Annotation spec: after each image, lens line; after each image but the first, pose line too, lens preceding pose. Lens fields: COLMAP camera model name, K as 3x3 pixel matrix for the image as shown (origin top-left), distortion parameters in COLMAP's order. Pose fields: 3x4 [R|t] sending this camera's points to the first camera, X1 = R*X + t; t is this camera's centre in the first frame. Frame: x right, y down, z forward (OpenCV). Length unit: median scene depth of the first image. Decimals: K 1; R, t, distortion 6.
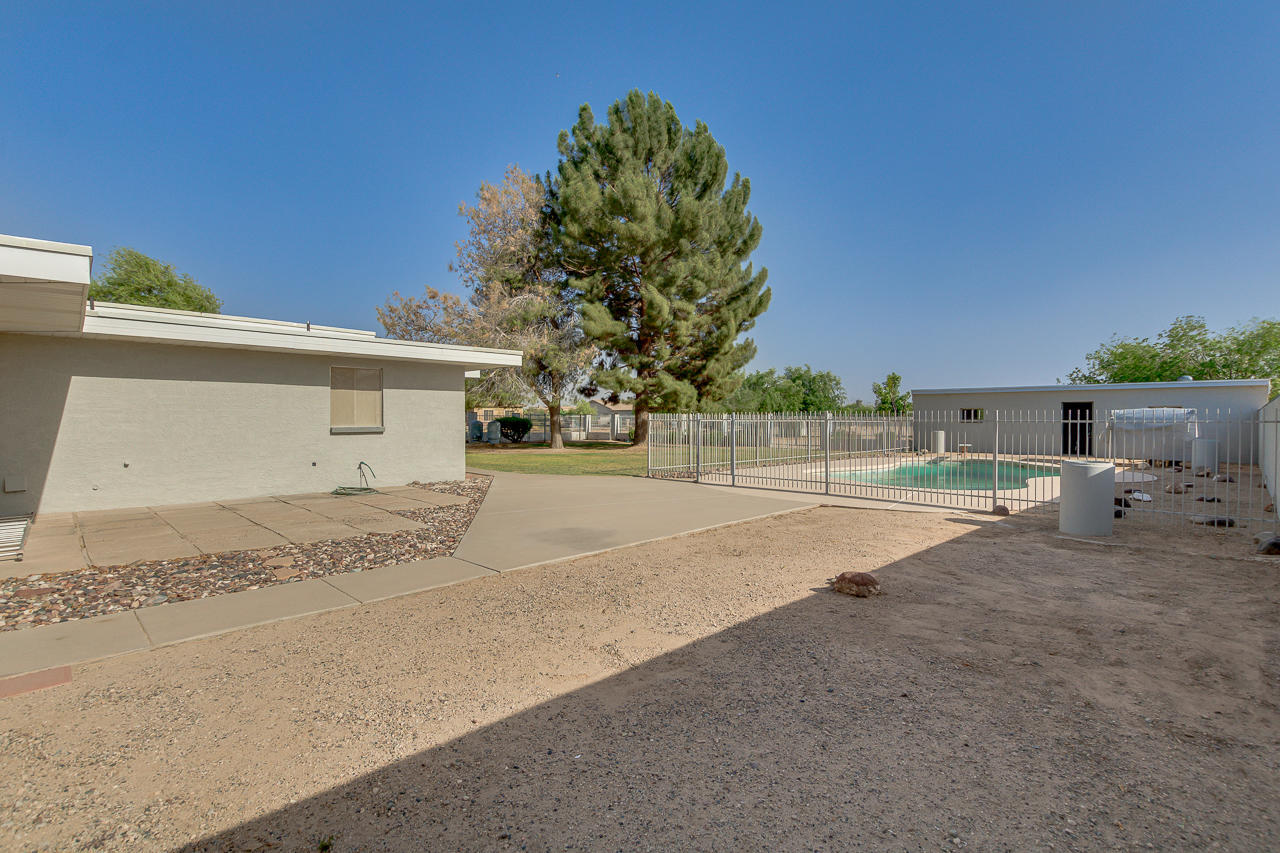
lens RADIAL K [[596.5, 0, 640.0], [0, 596.5, 426.5], [0, 0, 1]] dist [-0.002257, 0.000079]
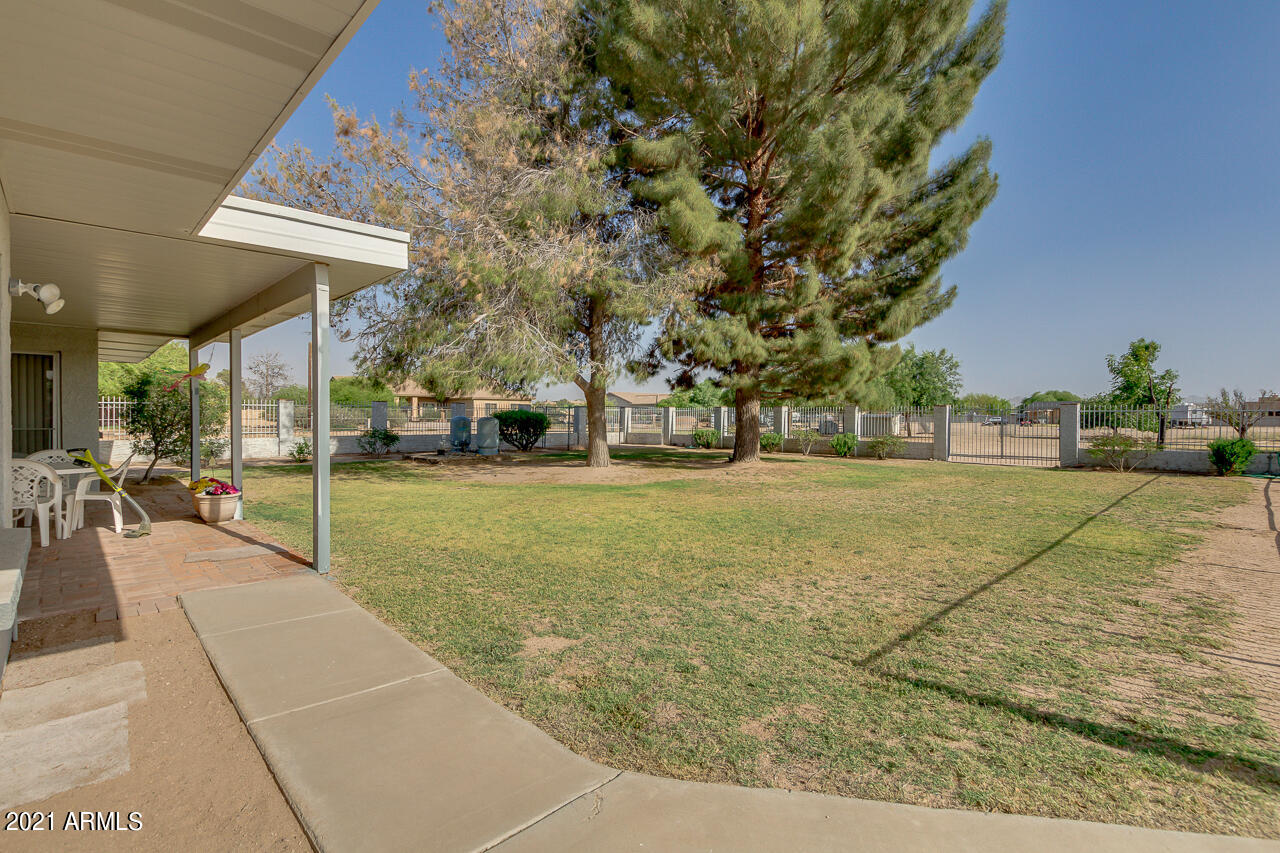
lens RADIAL K [[596.5, 0, 640.0], [0, 596.5, 426.5], [0, 0, 1]] dist [-0.002257, 0.000079]
pose [[0.999990, 0.003700, -0.002551, -0.093114], [-0.003673, 0.999939, 0.010444, -0.005972], [0.002589, -0.010434, 0.999942, 0.408329]]
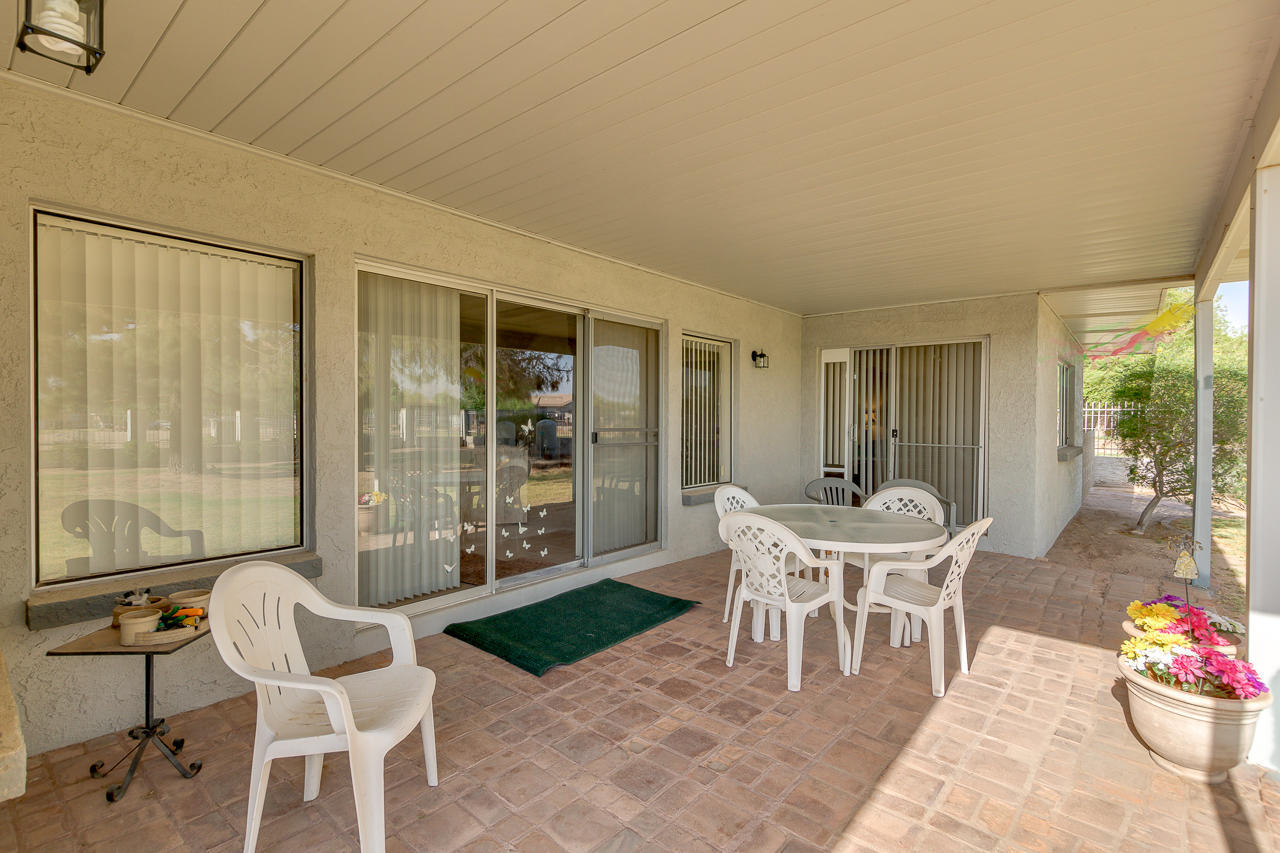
lens RADIAL K [[596.5, 0, 640.0], [0, 596.5, 426.5], [0, 0, 1]] dist [-0.002257, 0.000079]
pose [[0.102311, 0.015071, -0.994638, -0.256696], [-0.016309, 0.999776, 0.013472, -0.010373], [0.994619, 0.014843, 0.102534, 0.666843]]
